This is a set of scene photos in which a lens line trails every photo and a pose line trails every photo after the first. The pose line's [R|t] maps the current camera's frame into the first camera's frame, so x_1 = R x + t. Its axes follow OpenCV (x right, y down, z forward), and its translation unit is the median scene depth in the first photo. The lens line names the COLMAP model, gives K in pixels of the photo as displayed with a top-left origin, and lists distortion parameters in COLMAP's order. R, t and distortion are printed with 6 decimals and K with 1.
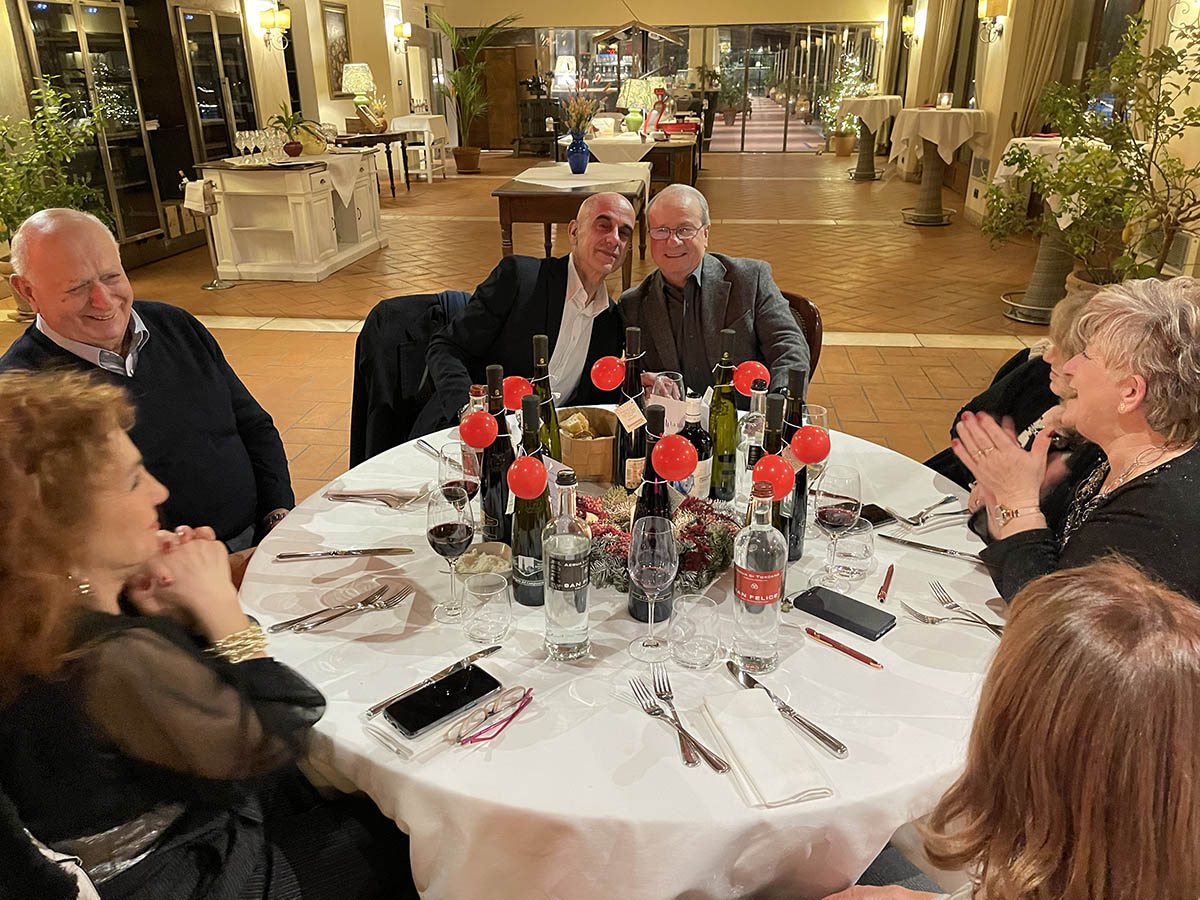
lens RADIAL K [[909.3, 0, 609.5], [0, 909.3, 457.7], [0, 0, 1]] dist [0.060284, -0.065884]
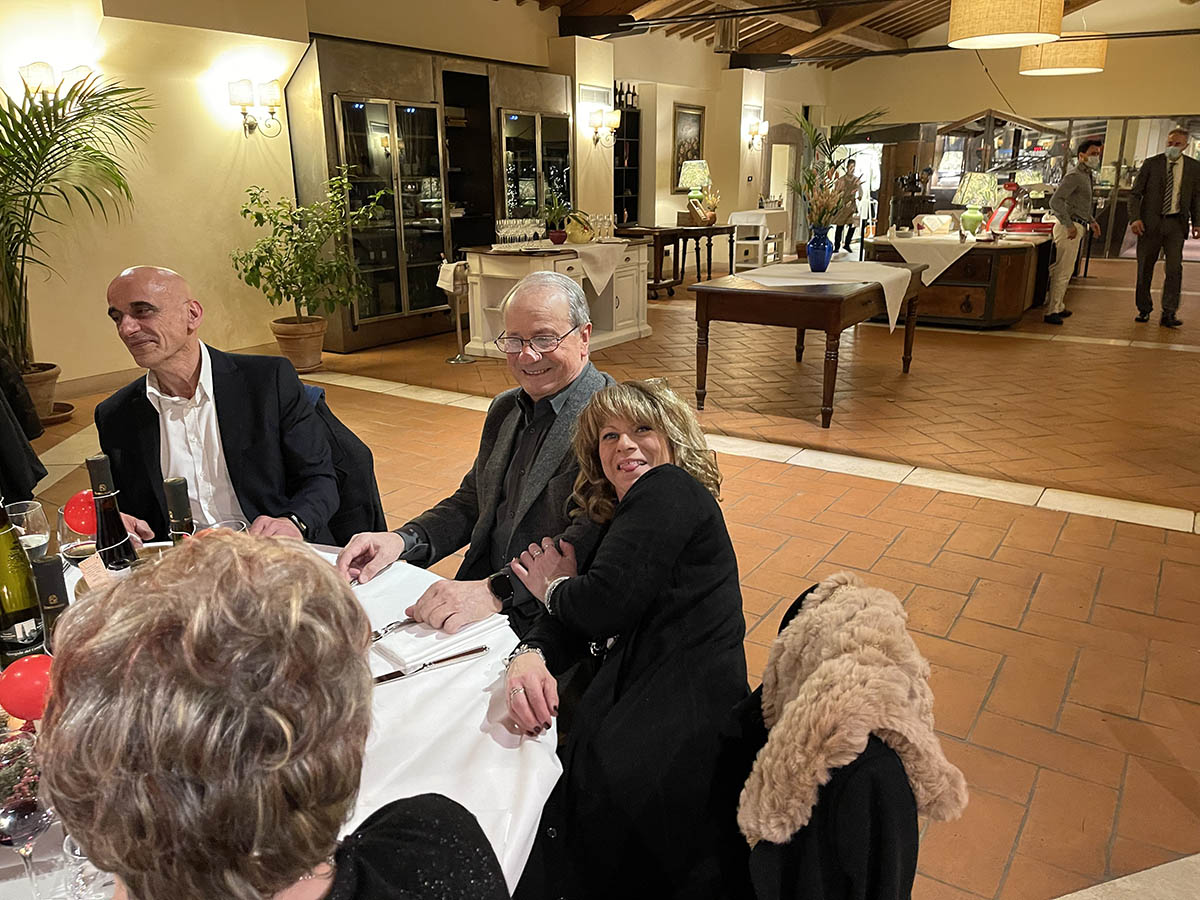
lens RADIAL K [[909.3, 0, 602.2], [0, 909.3, 448.6], [0, 0, 1]] dist [0.060284, -0.065884]
pose [[0.896104, 0.130400, -0.424257, 0.133953], [-0.174638, 0.982355, -0.066929, -0.036236], [0.408044, 0.134067, 0.903065, 0.107279]]
